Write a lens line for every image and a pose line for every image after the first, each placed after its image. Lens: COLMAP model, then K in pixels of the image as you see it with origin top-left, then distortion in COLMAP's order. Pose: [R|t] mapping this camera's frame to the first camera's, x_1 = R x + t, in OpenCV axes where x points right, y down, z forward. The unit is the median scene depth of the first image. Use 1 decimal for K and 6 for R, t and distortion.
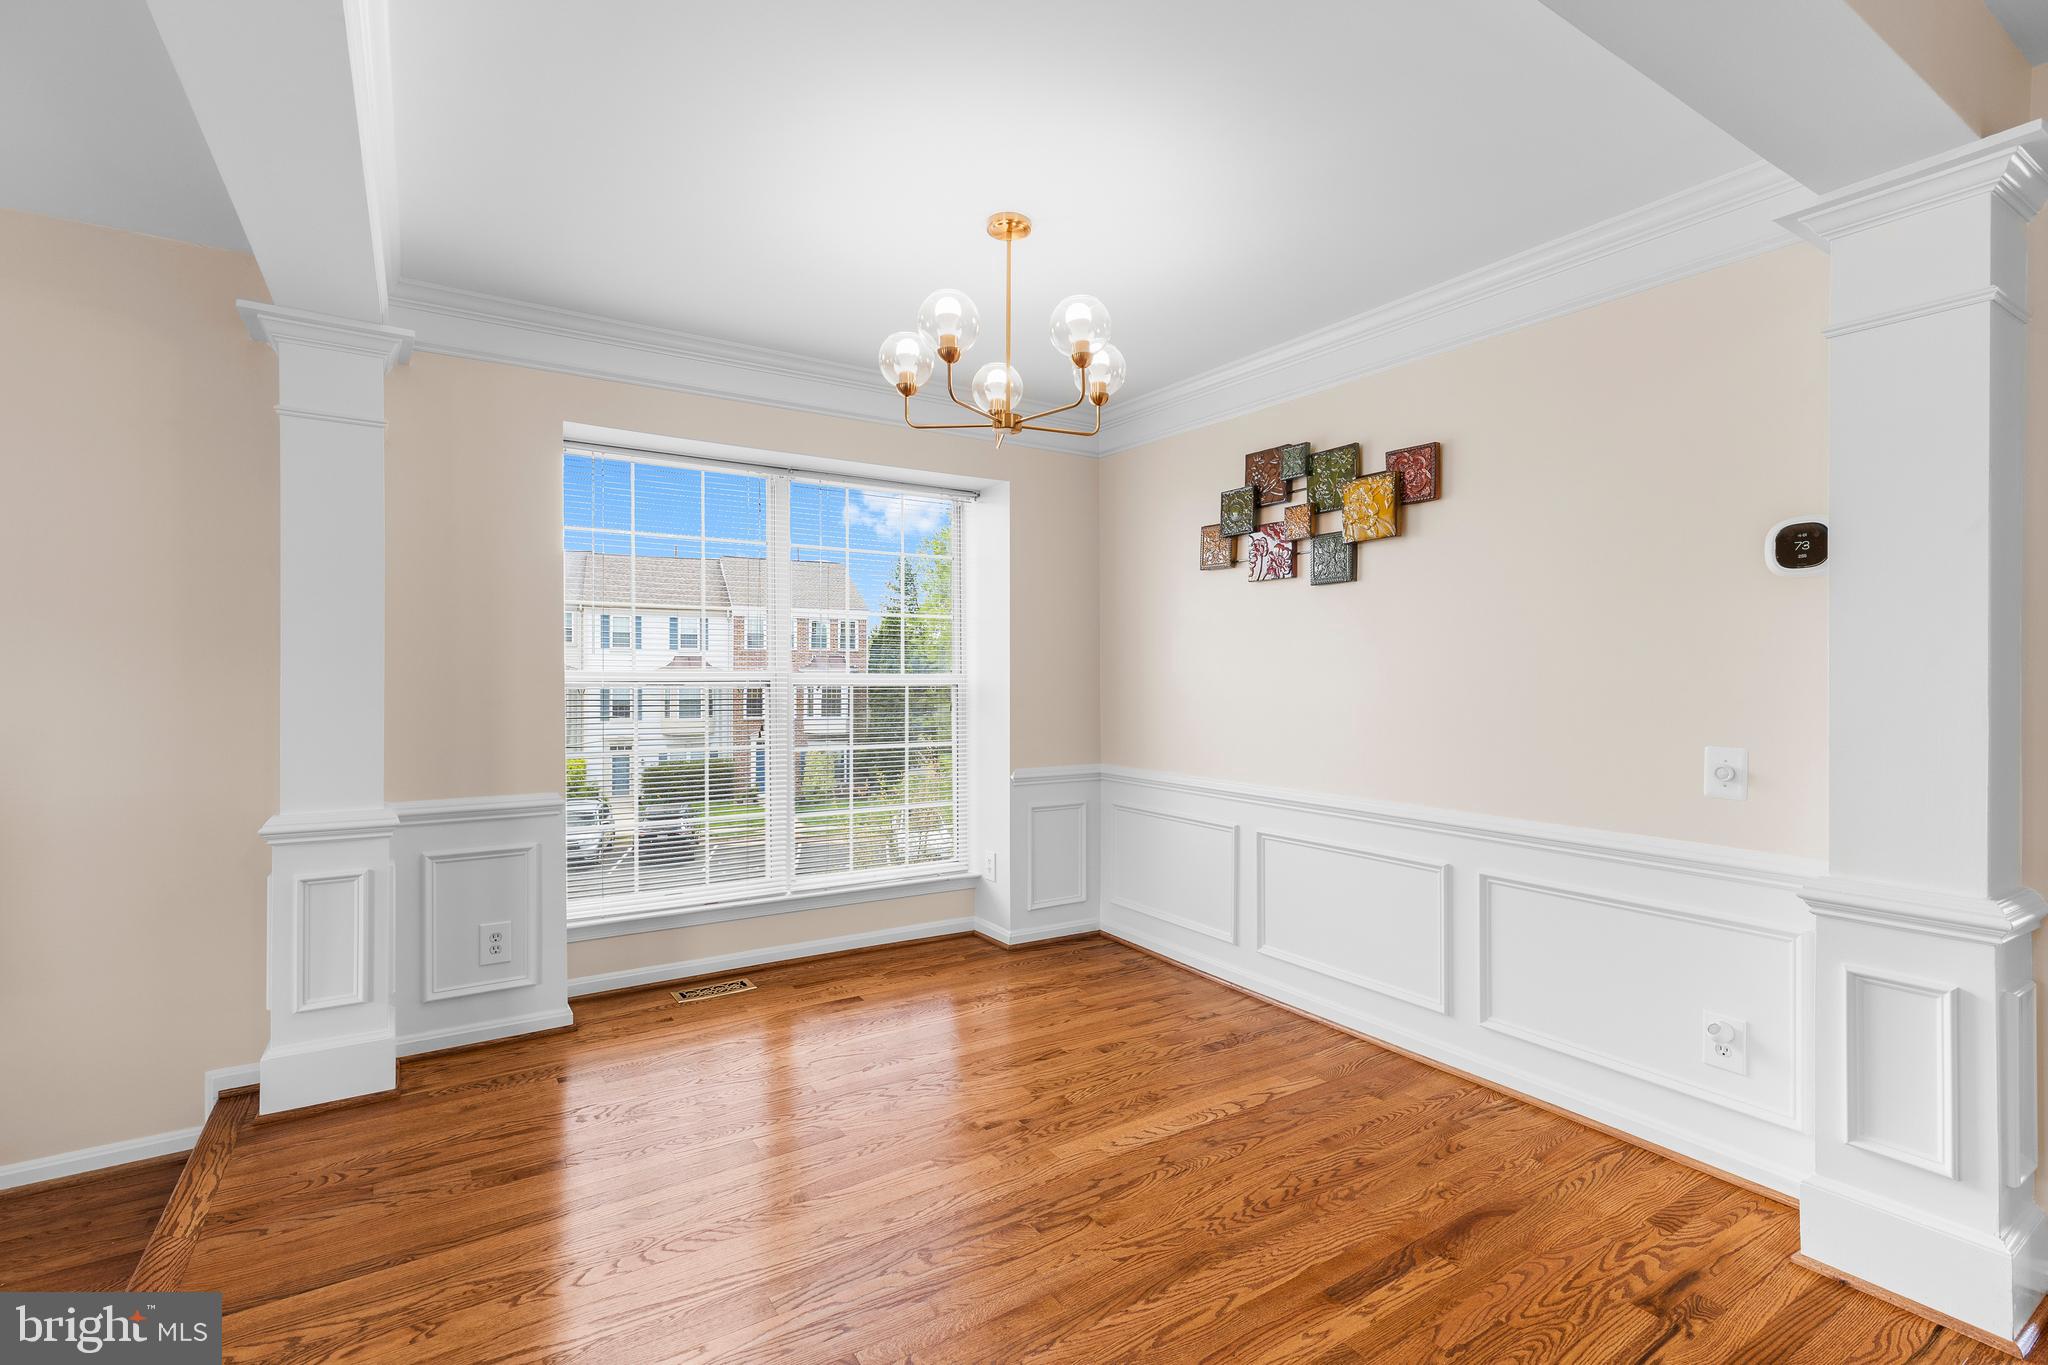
lens RADIAL K [[936.8, 0, 1015.0], [0, 936.8, 684.3], [0, 0, 1]] dist [0.002974, 0.000180]
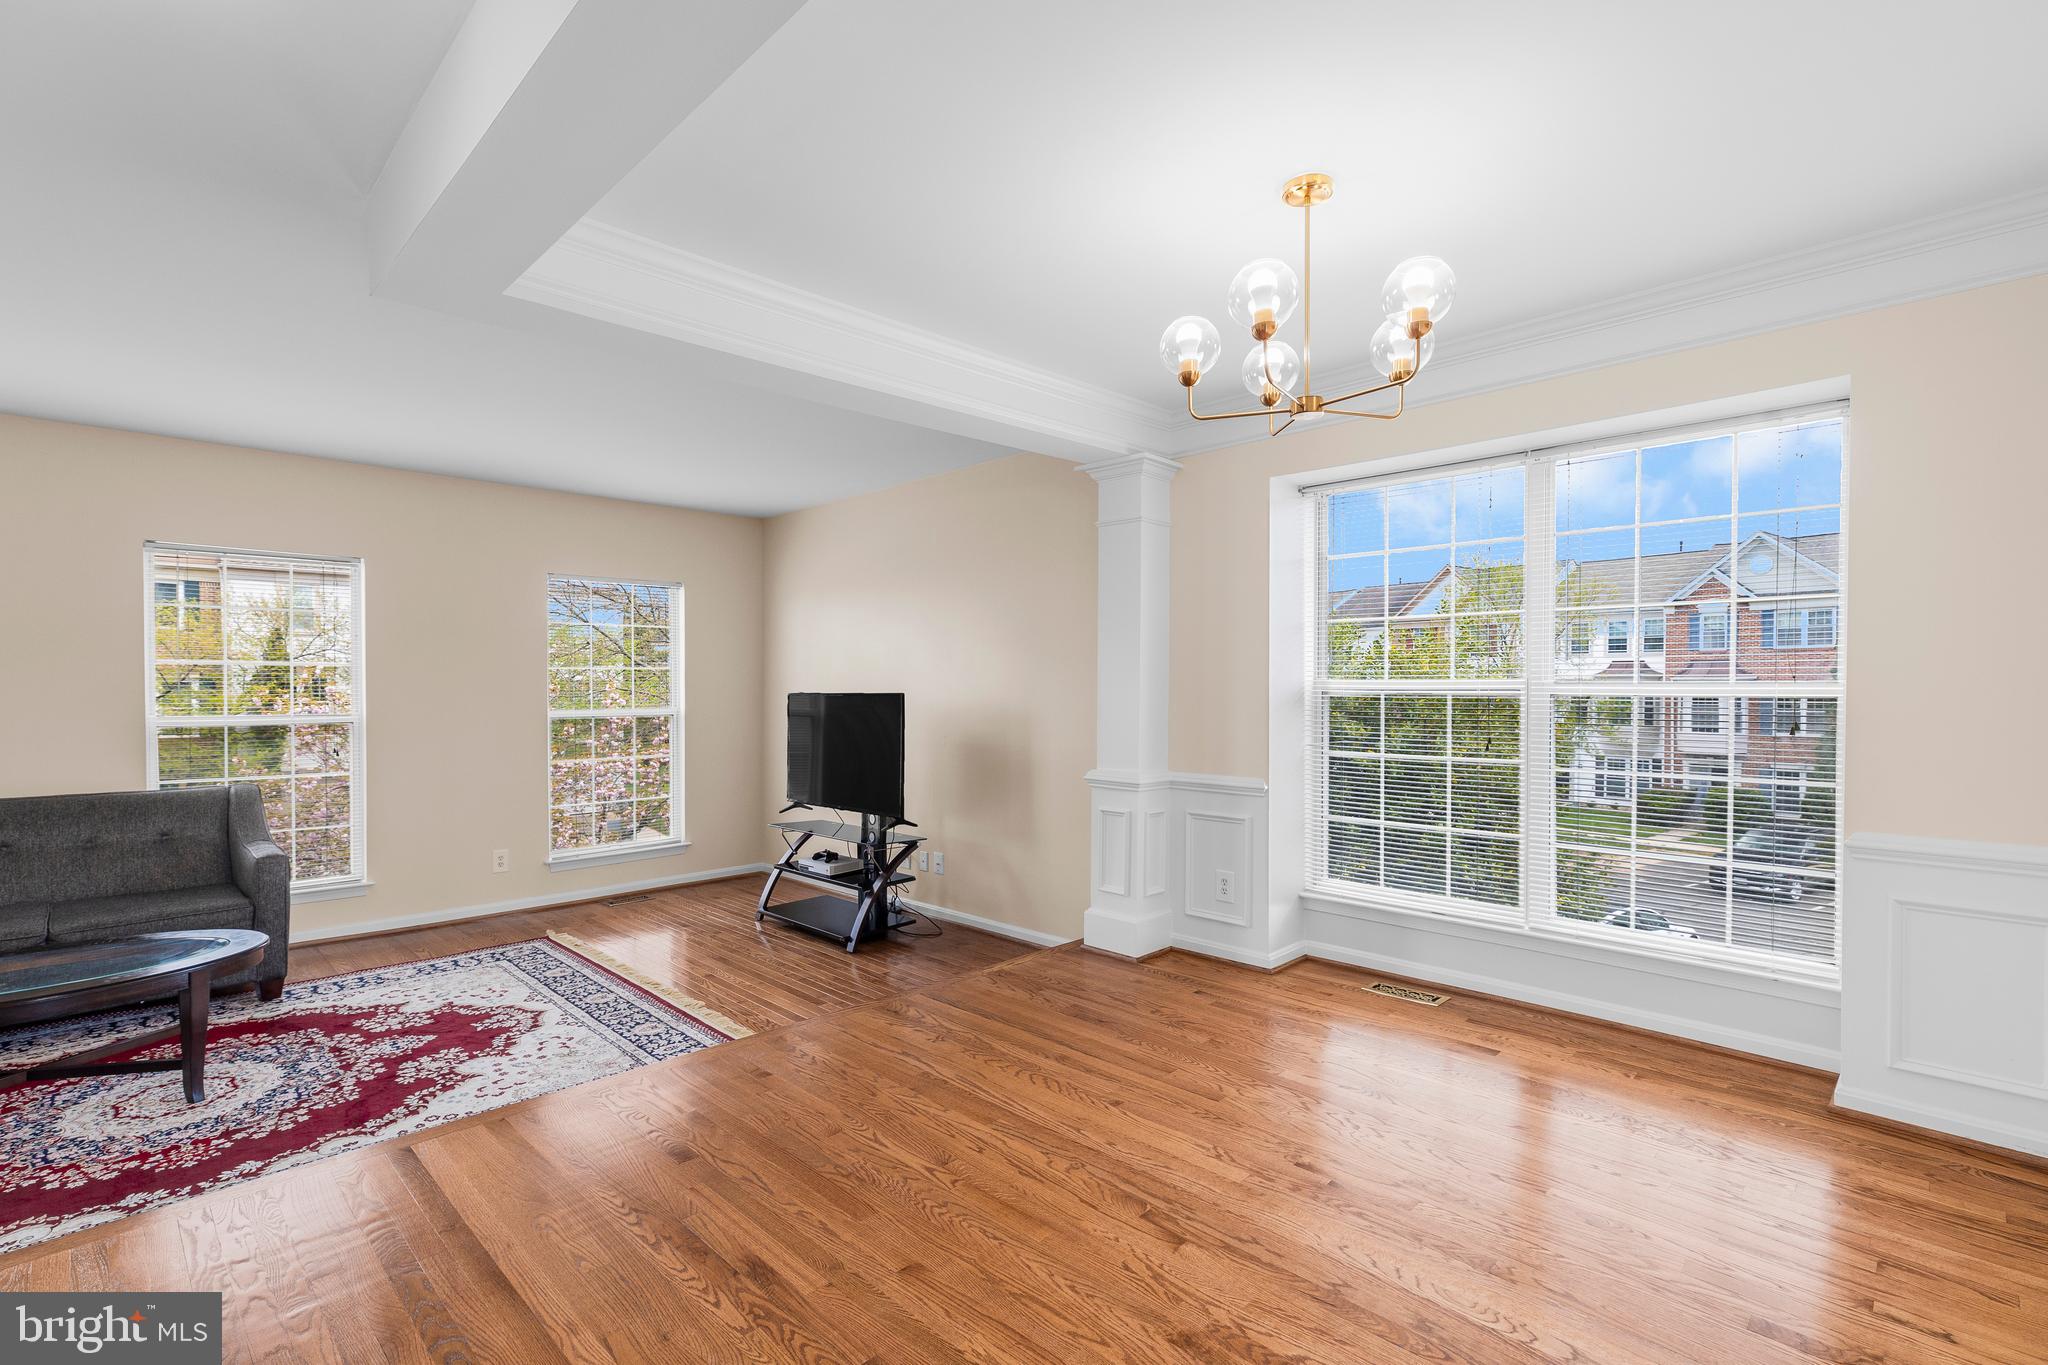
lens RADIAL K [[926.2, 0, 1004.7], [0, 926.2, 707.8], [0, 0, 1]] dist [0.004695, 0.000443]
pose [[0.210218, 0.022262, -0.977401, 0.600098], [-0.007495, 0.999748, 0.021159, -0.002256], [0.977626, 0.002878, 0.210332, 0.381815]]
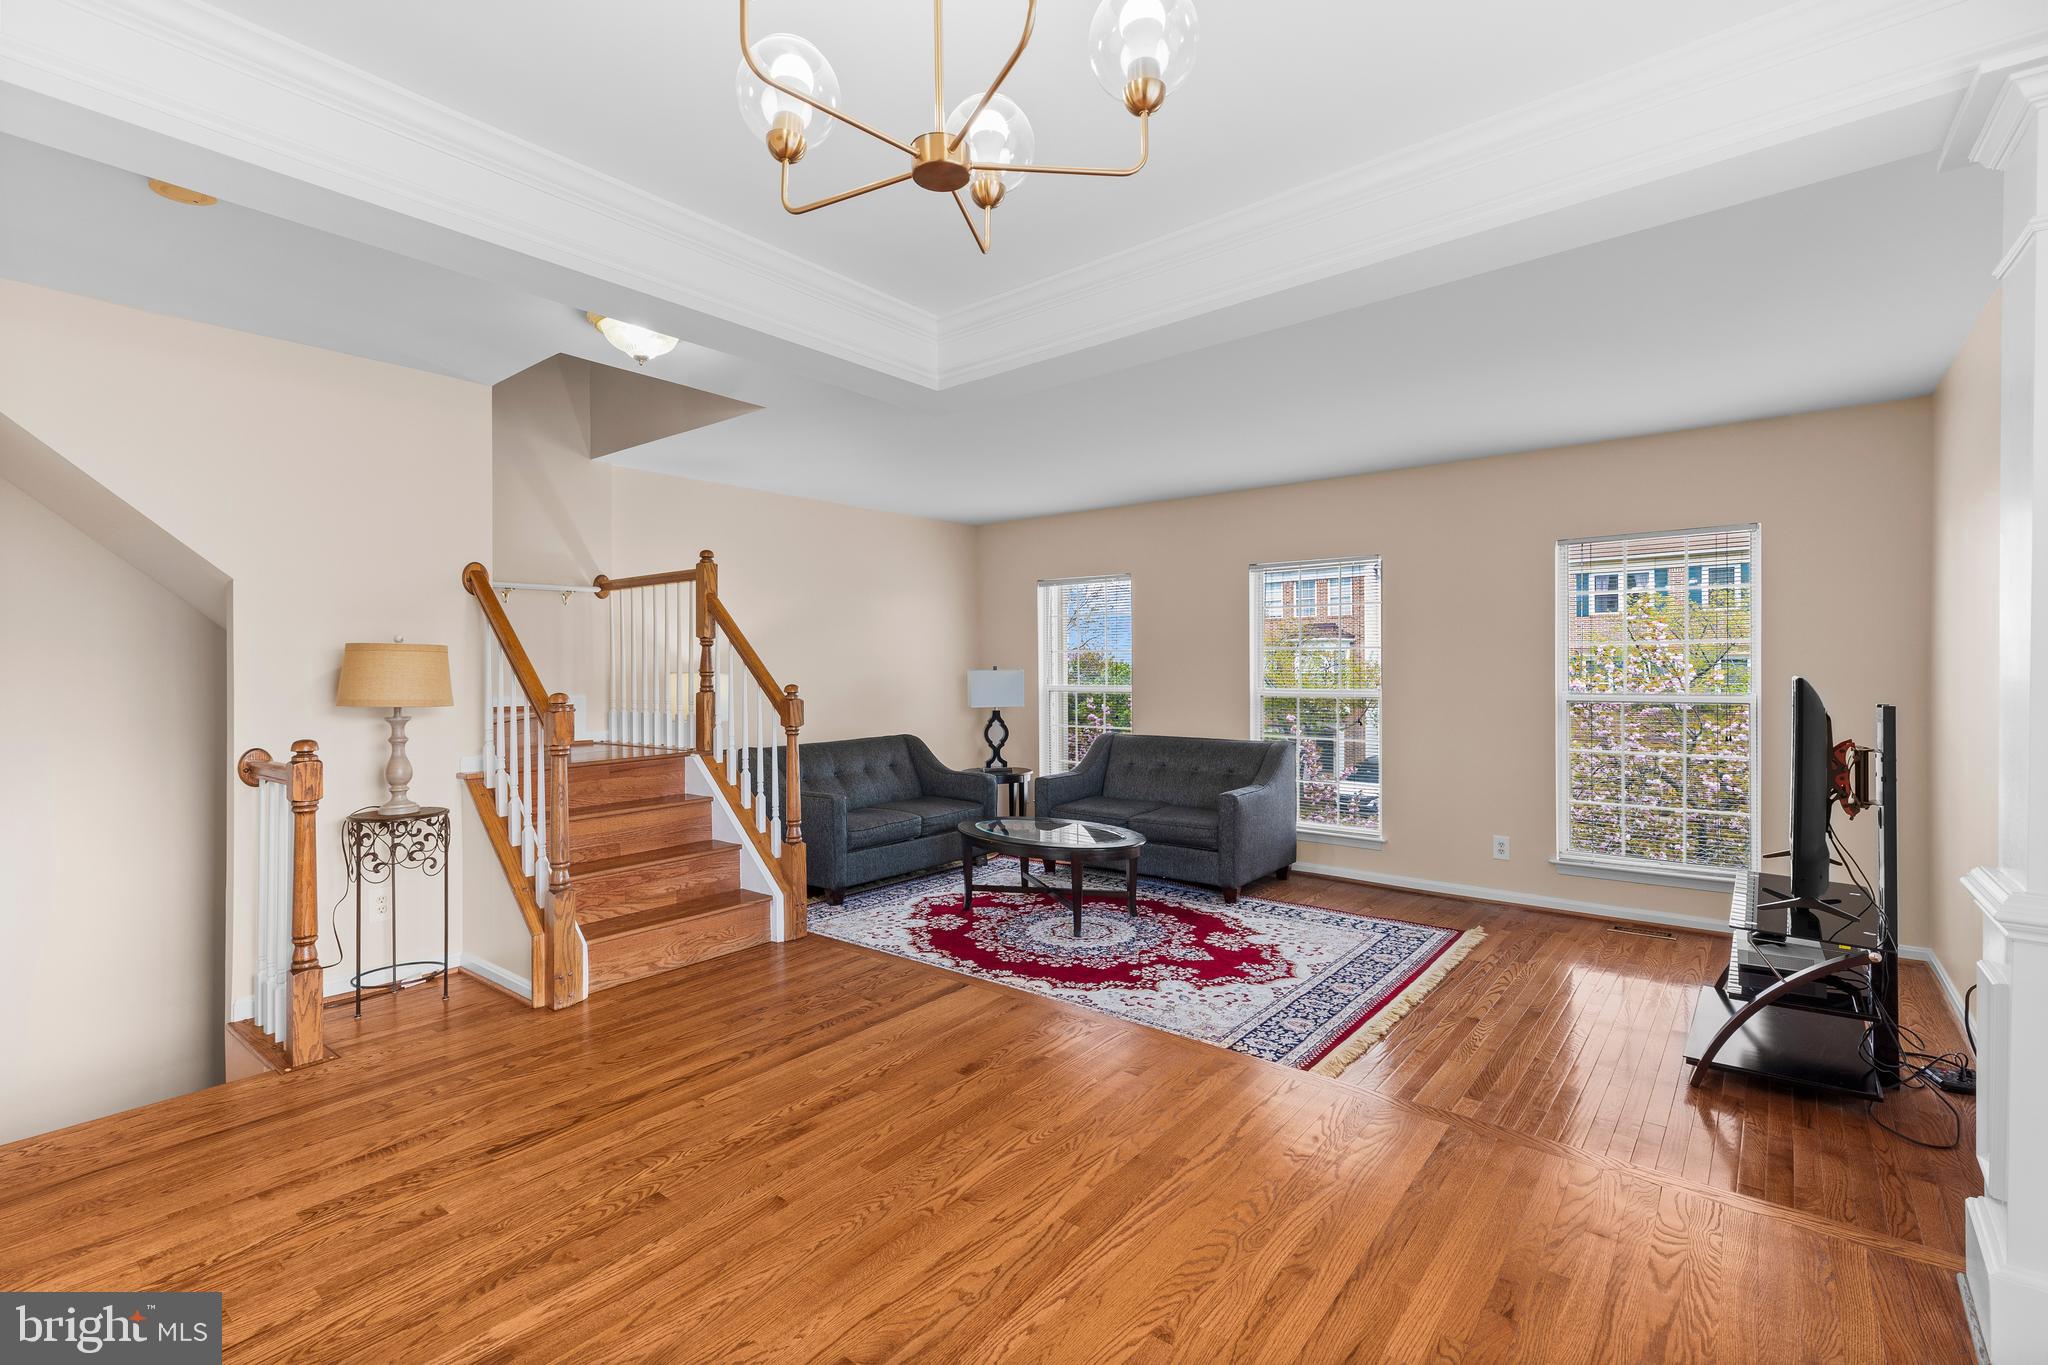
lens RADIAL K [[920.5, 0, 1021.1], [0, 920.5, 670.1], [0, 0, 1]] dist [0.004422, 0.000474]
pose [[-0.947696, 0.005285, -0.319129, 0.081017], [0.001813, 0.999936, 0.011176, -0.010719], [0.319168, 0.010013, -0.947645, 1.084773]]
